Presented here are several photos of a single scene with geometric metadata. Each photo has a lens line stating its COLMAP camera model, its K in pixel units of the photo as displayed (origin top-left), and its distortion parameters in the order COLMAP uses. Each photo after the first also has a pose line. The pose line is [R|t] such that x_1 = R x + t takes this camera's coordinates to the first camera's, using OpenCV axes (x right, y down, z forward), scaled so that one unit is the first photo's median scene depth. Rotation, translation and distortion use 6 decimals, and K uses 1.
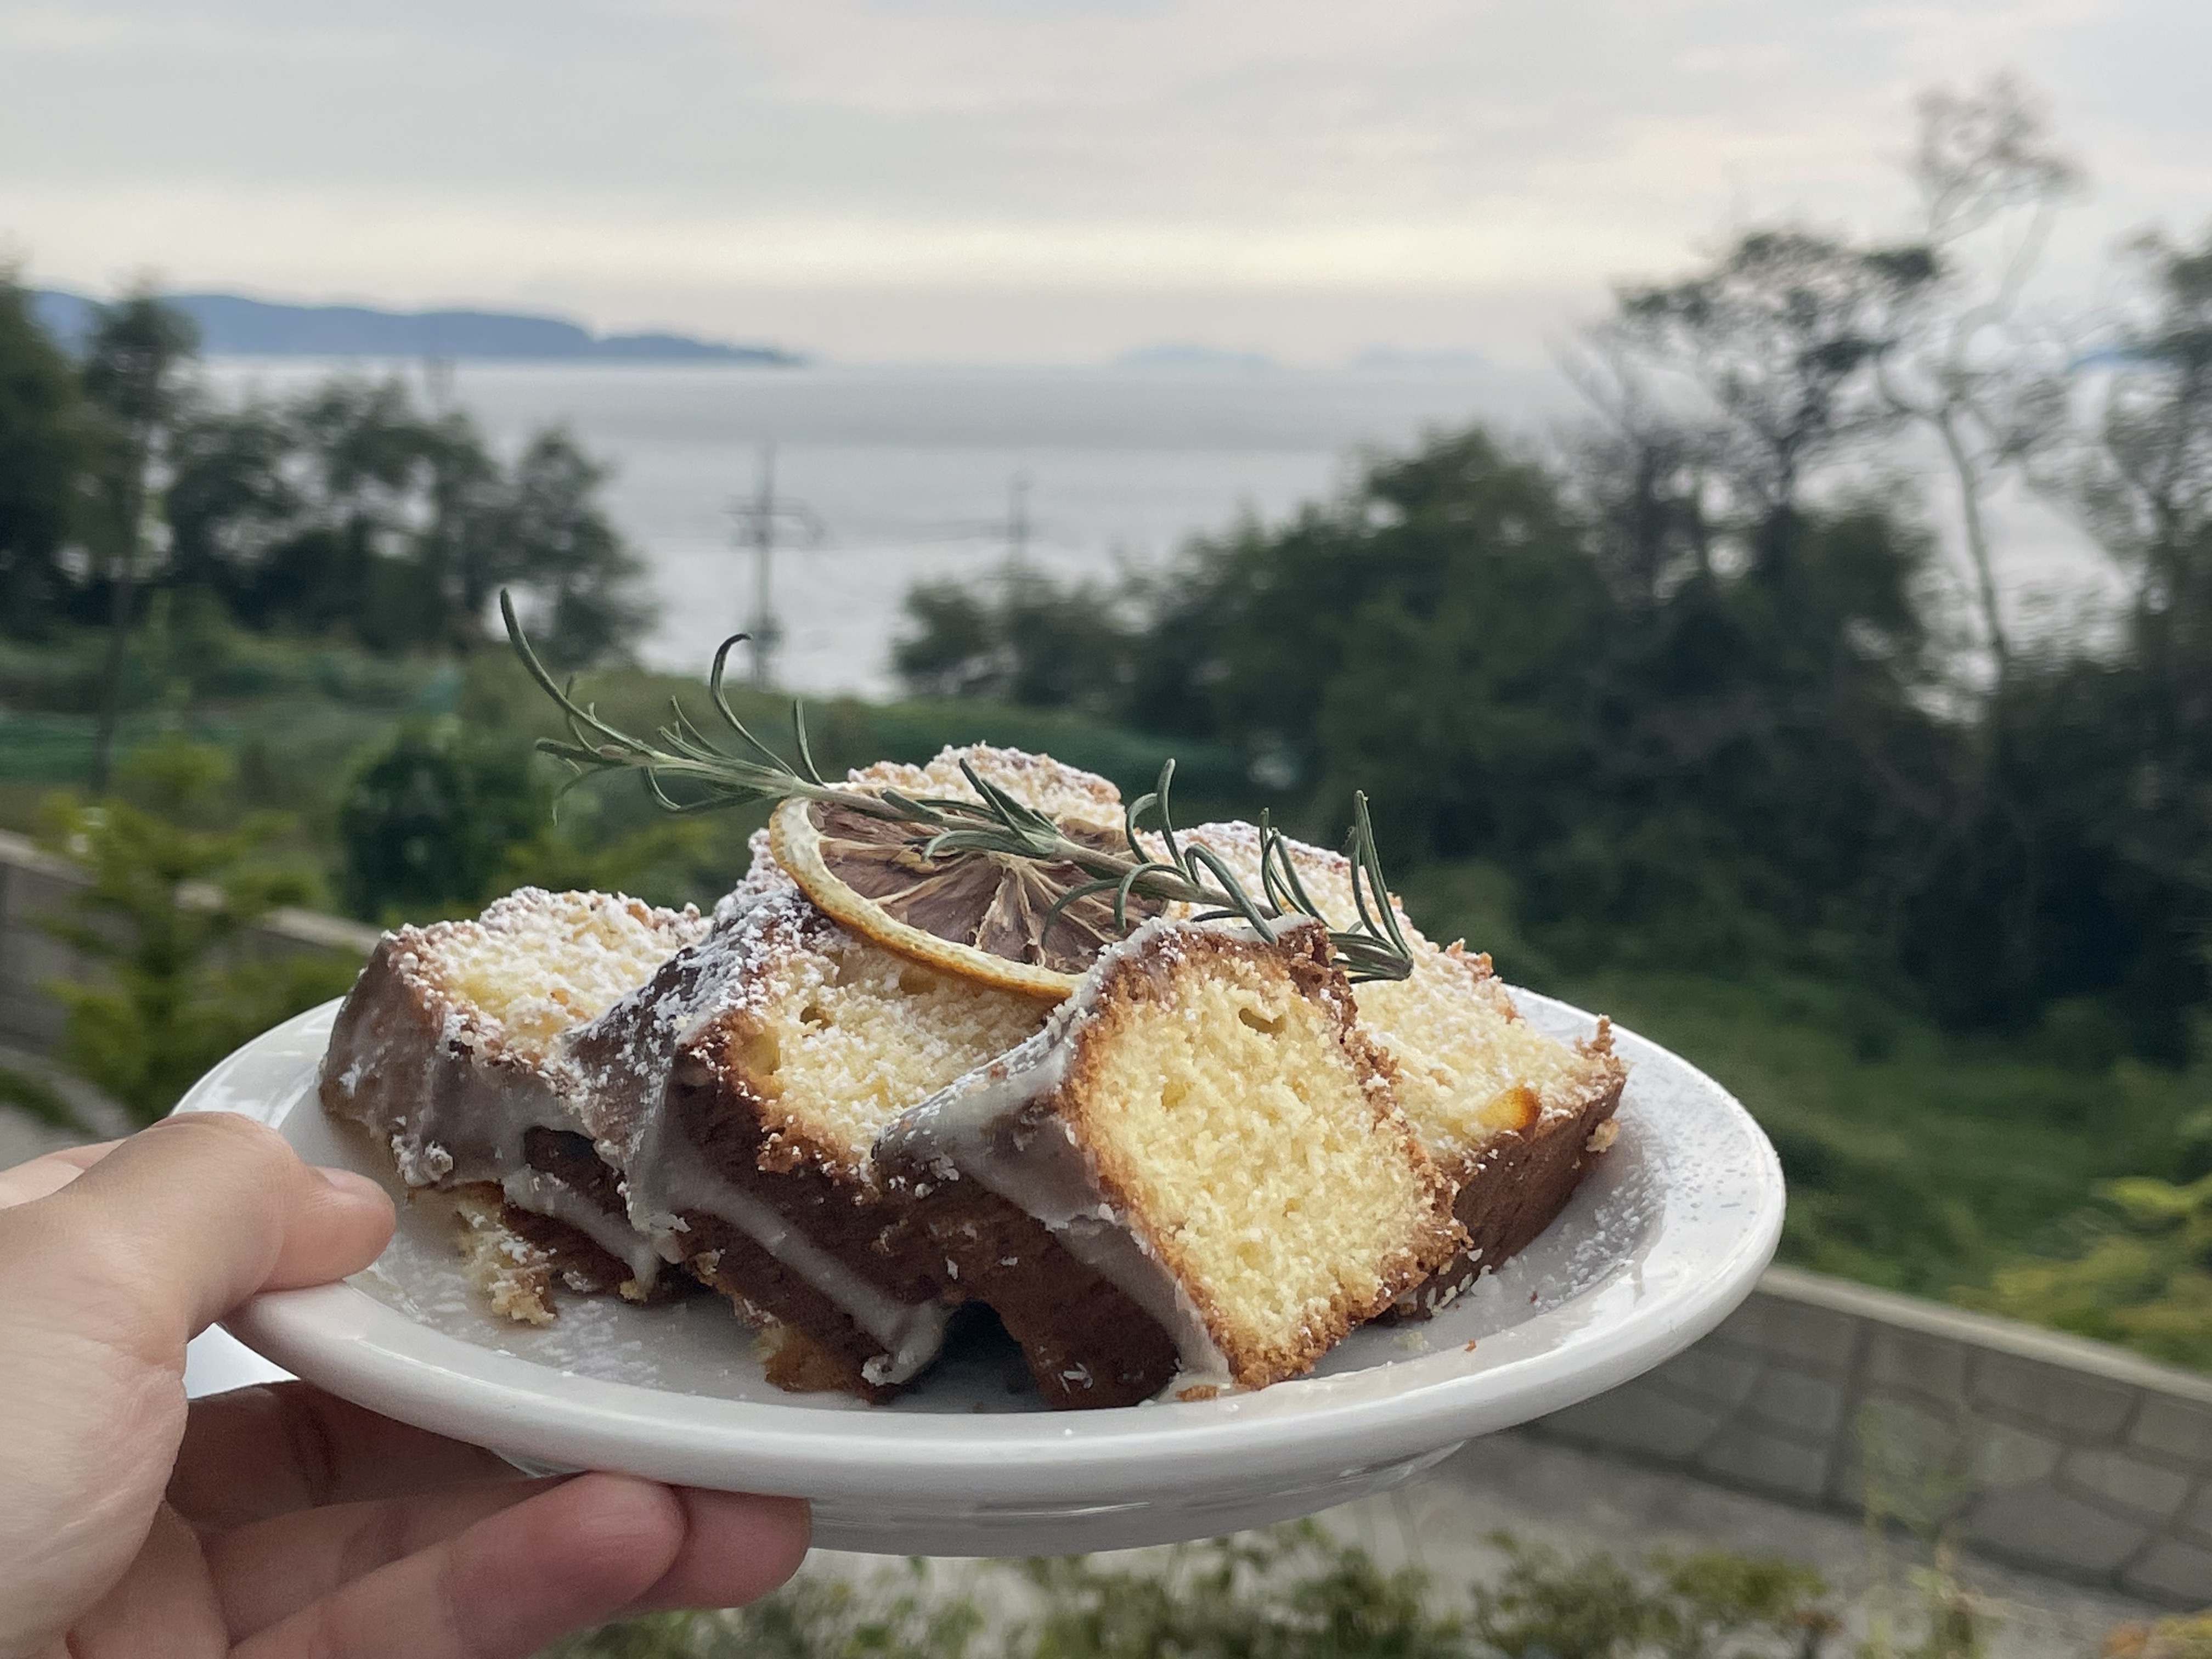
lens RADIAL K [[3307.5, 0, 1206.9], [0, 3307.5, 792.7], [0, 0, 1]] dist [0.108974, -0.071770]
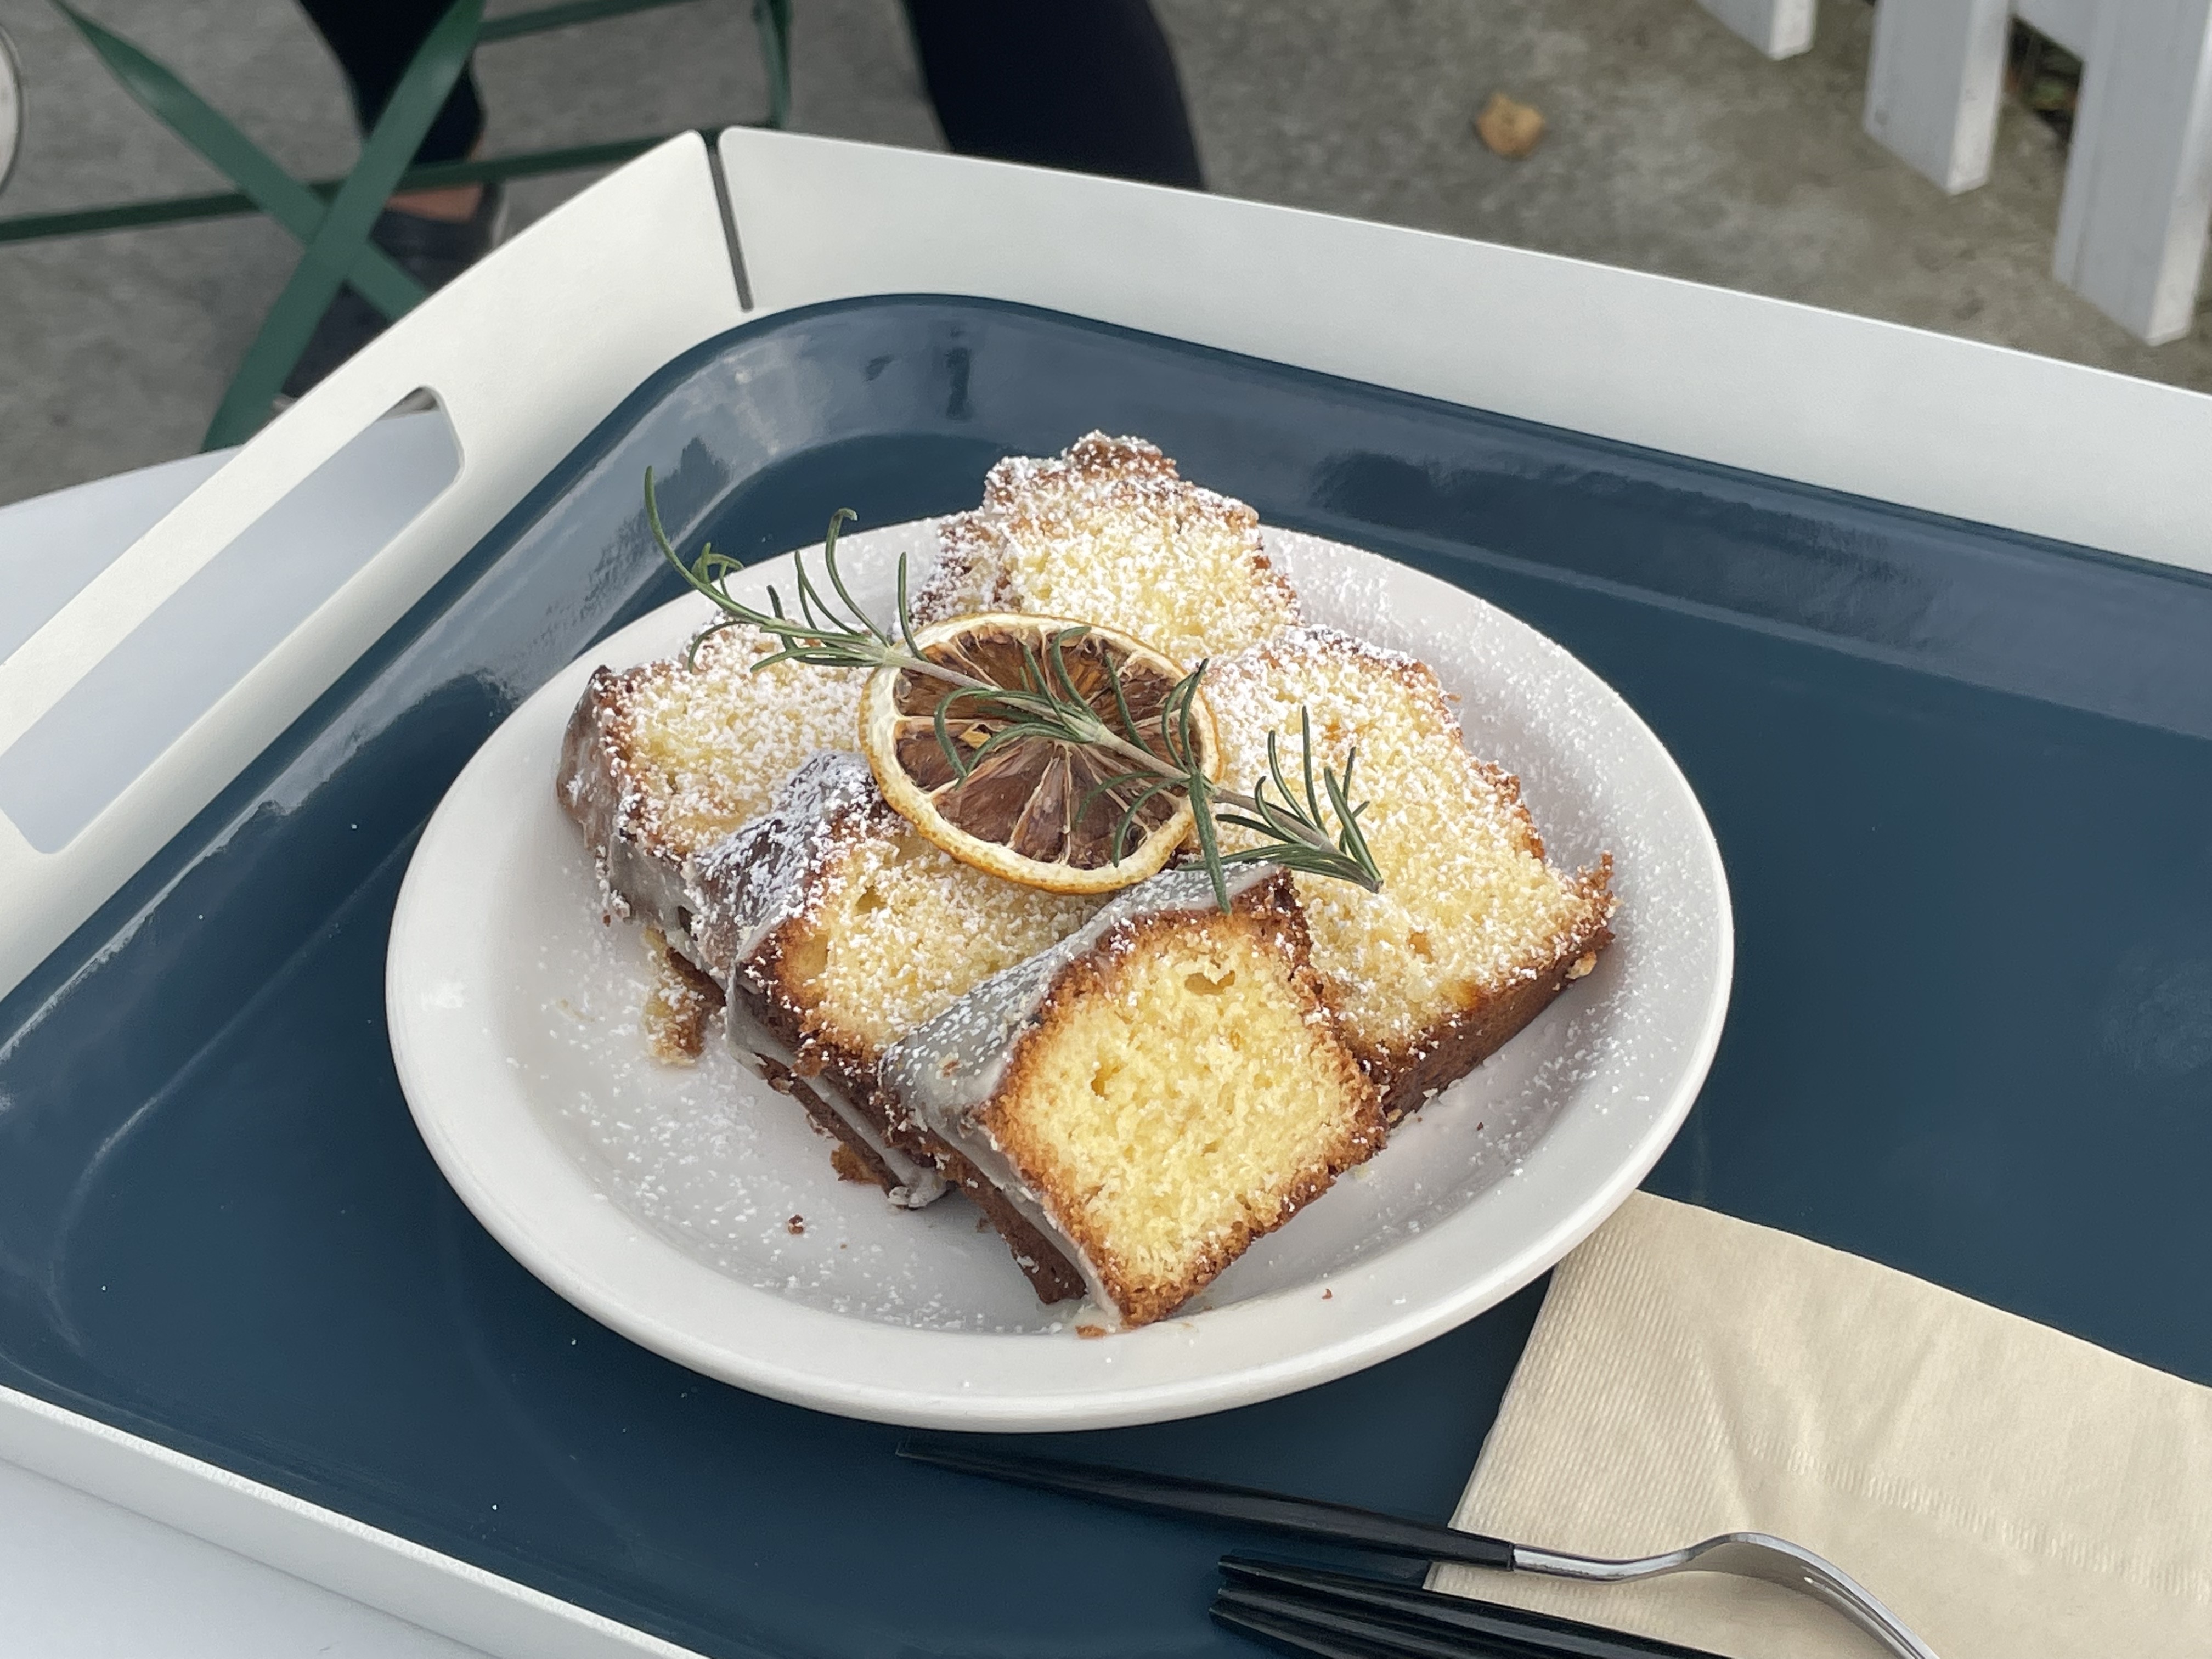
lens RADIAL K [[3307.5, 0, 1206.9], [0, 3307.5, 792.7], [0, 0, 1]] dist [0.108974, -0.071770]
pose [[0.969470, 0.122458, -0.212444, 0.260181], [-0.016685, 0.897308, 0.441089, -0.516980], [0.244643, -0.424078, 0.871956, -0.014423]]
